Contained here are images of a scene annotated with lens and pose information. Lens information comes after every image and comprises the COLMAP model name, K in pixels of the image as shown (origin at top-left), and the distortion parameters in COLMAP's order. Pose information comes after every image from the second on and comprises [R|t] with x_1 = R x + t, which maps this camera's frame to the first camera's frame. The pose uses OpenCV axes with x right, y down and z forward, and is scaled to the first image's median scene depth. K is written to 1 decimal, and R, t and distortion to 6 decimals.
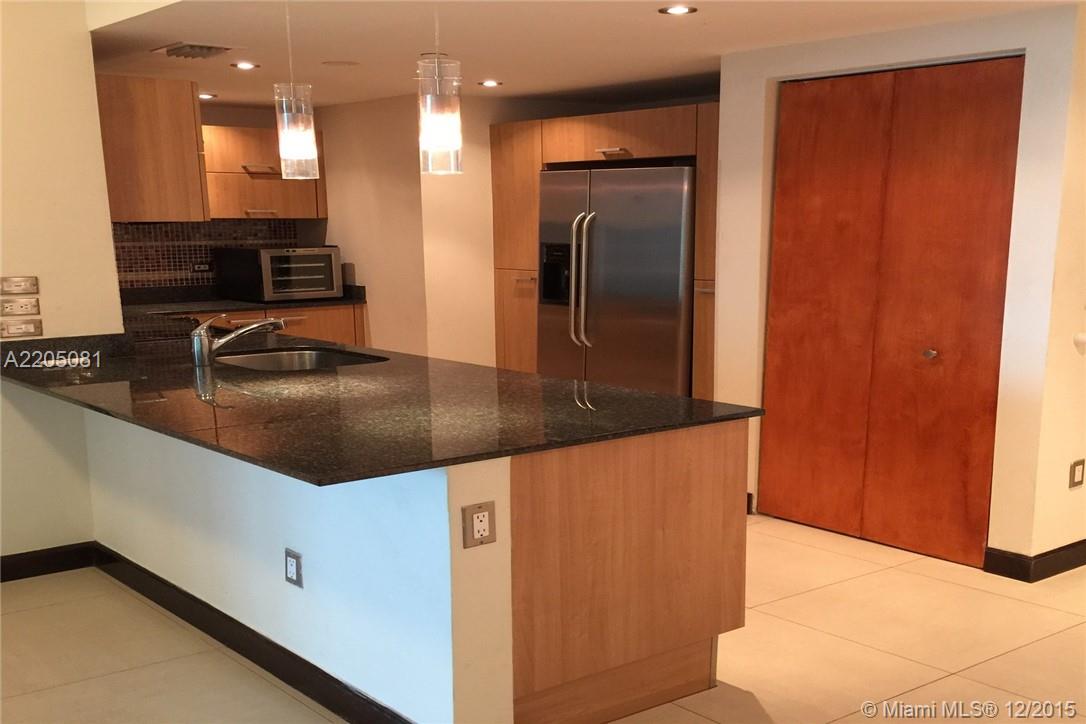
lens RADIAL K [[884.3, 0, 539.5], [0, 884.3, 366.0], [0, 0, 1]] dist [0.037571, -0.018529]
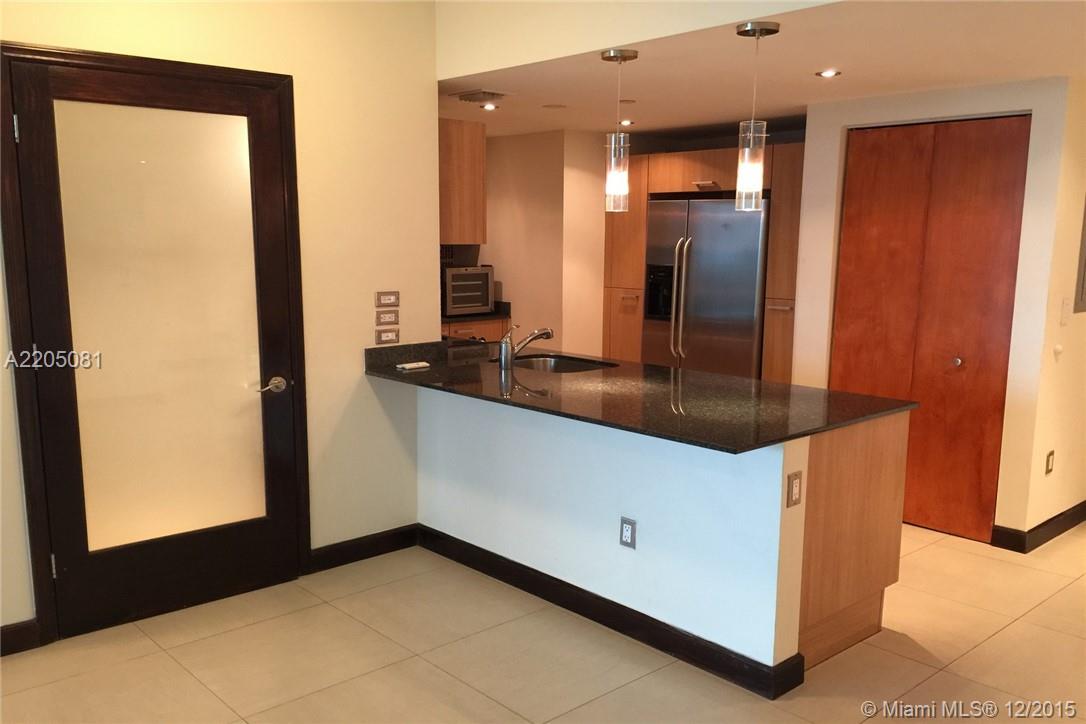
lens RADIAL K [[931.5, 0, 537.0], [0, 931.5, 384.0], [0, 0, 1]] dist [0.050068, -0.036001]
pose [[0.982665, -0.011050, 0.185060, -0.353496], [0.012394, 0.999905, -0.006109, 0.017035], [-0.184975, 0.008297, 0.982708, -0.128473]]
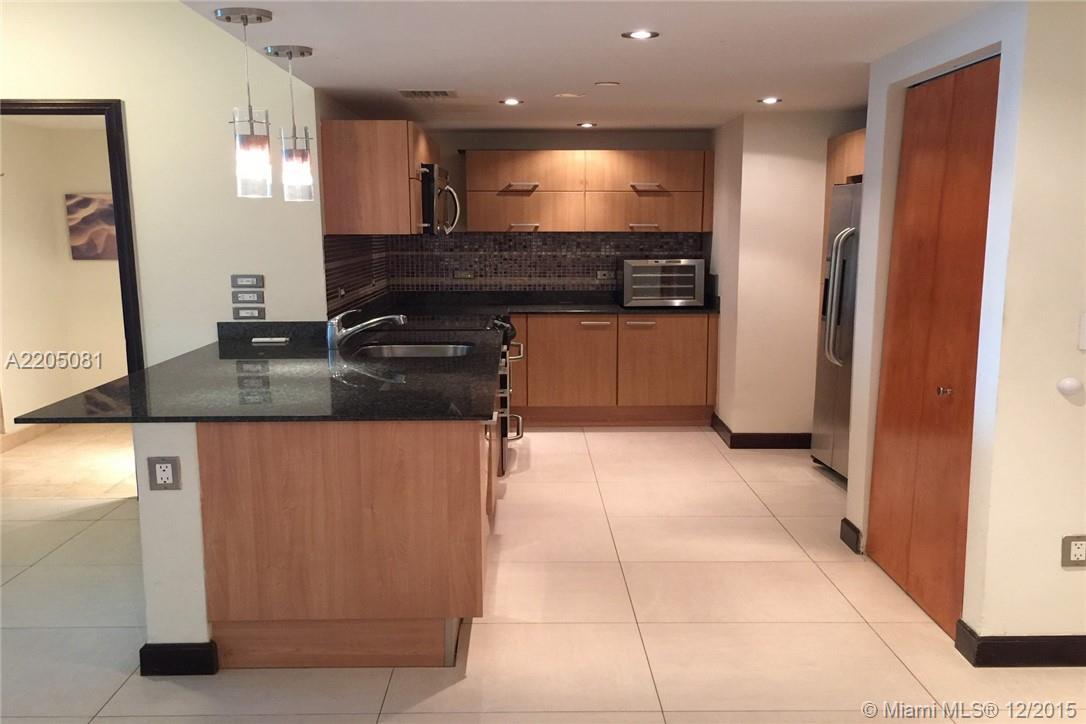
lens RADIAL K [[846.5, 0, 546.9], [0, 846.5, 360.8], [0, 0, 1]] dist [0.020663, -0.003244]
pose [[0.890101, 0.074577, -0.449620, 0.500809], [-0.080921, 0.996707, 0.005125, -0.016815], [0.448522, 0.031822, 0.893205, 0.080555]]
